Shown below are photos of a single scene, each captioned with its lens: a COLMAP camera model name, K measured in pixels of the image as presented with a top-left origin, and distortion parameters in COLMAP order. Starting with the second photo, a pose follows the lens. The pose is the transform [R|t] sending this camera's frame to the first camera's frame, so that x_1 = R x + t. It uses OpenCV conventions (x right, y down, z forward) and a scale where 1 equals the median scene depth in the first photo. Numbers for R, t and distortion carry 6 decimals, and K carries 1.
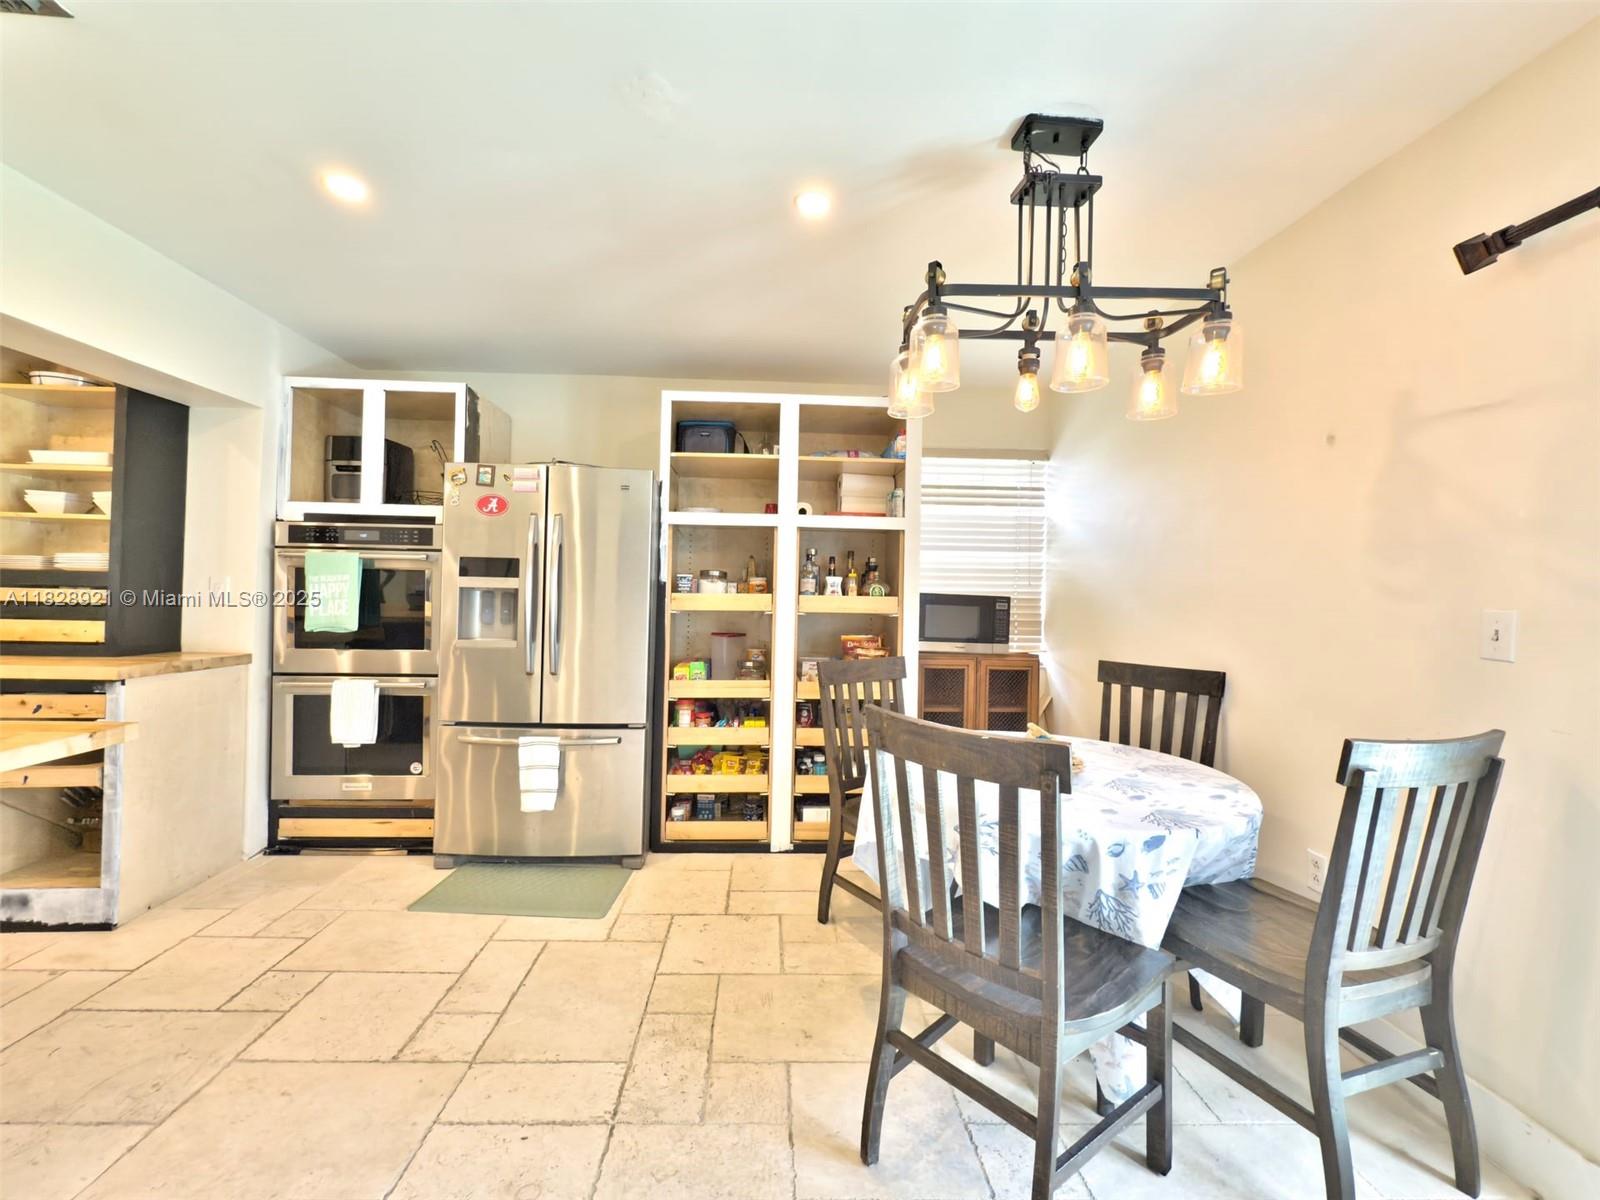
lens RADIAL K [[660.9, 0, 800.0], [0, 660.9, 600.0], [0, 0, 1]] dist [0.001547, 0.000031]
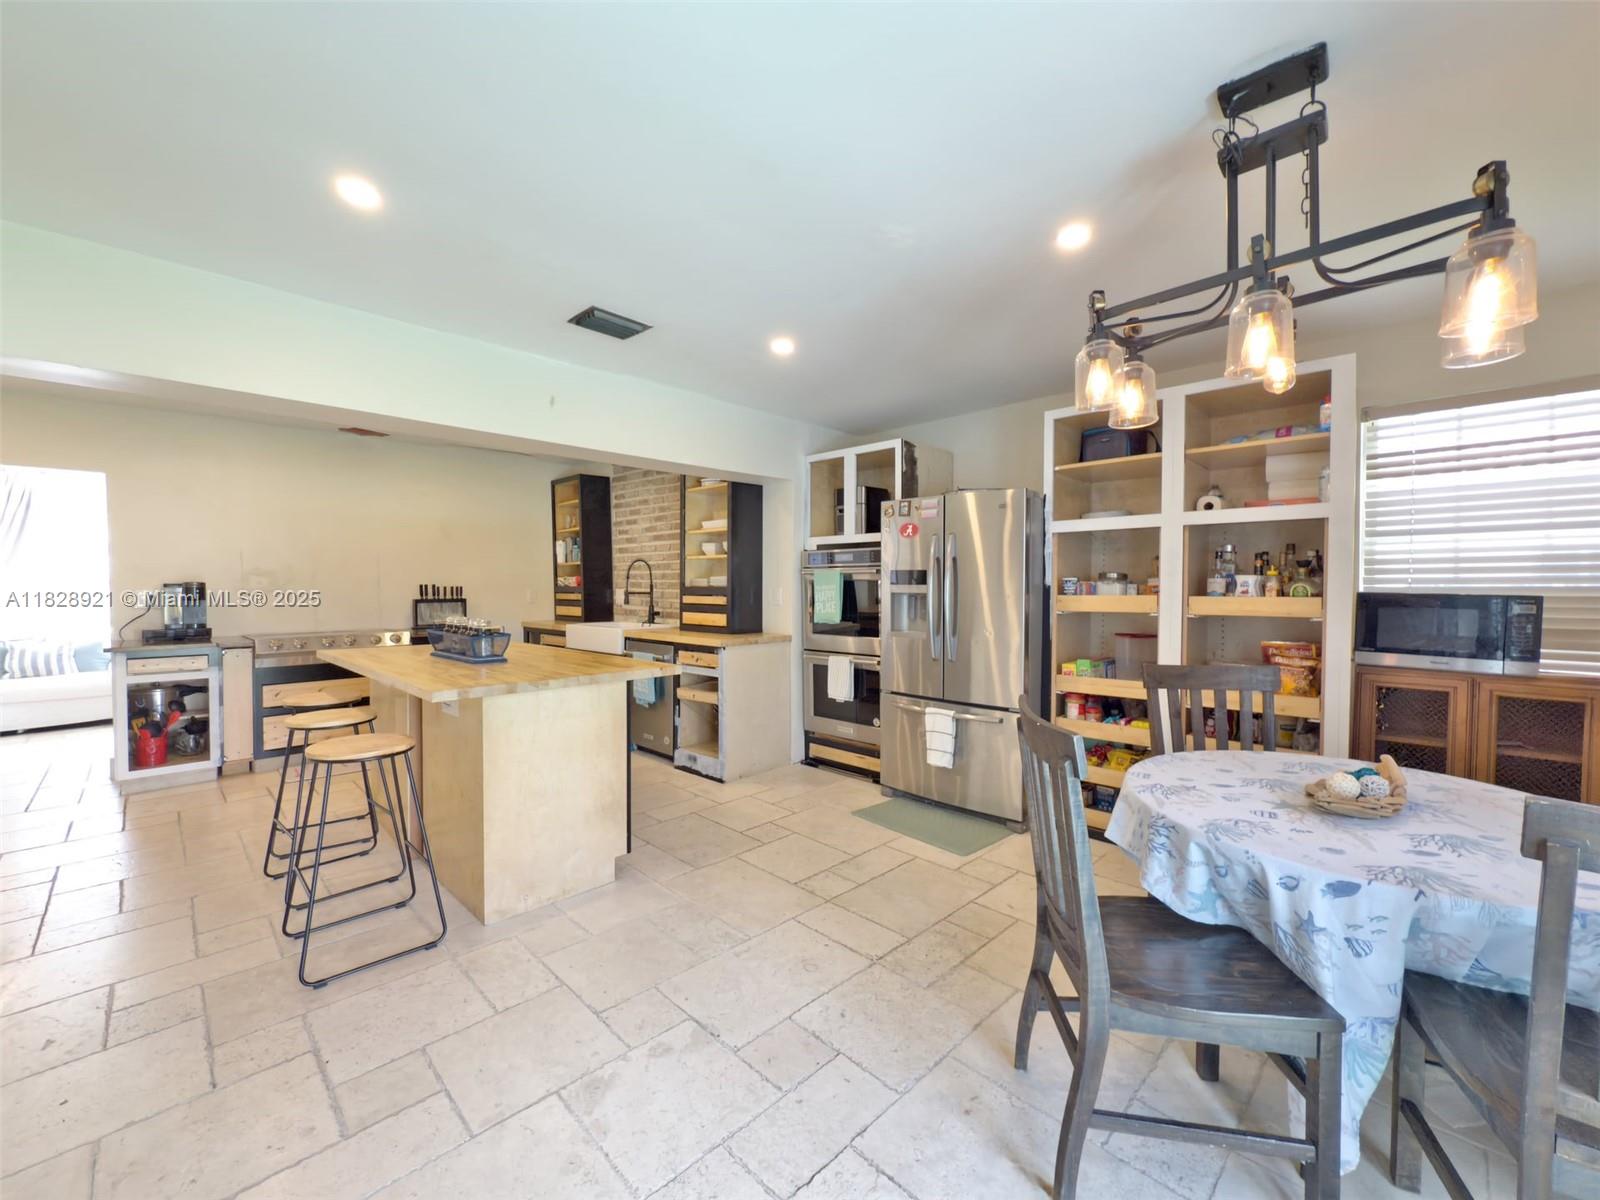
lens RADIAL K [[638.2, 0, 817.5], [0, 638.2, 622.7], [0, 0, 1]] dist [0.000324, -0.000266]
pose [[0.702941, 0.022255, -0.710900, 0.298687], [0.005906, 0.999293, 0.037123, -0.007288], [0.711224, -0.030293, 0.702313, -0.030402]]
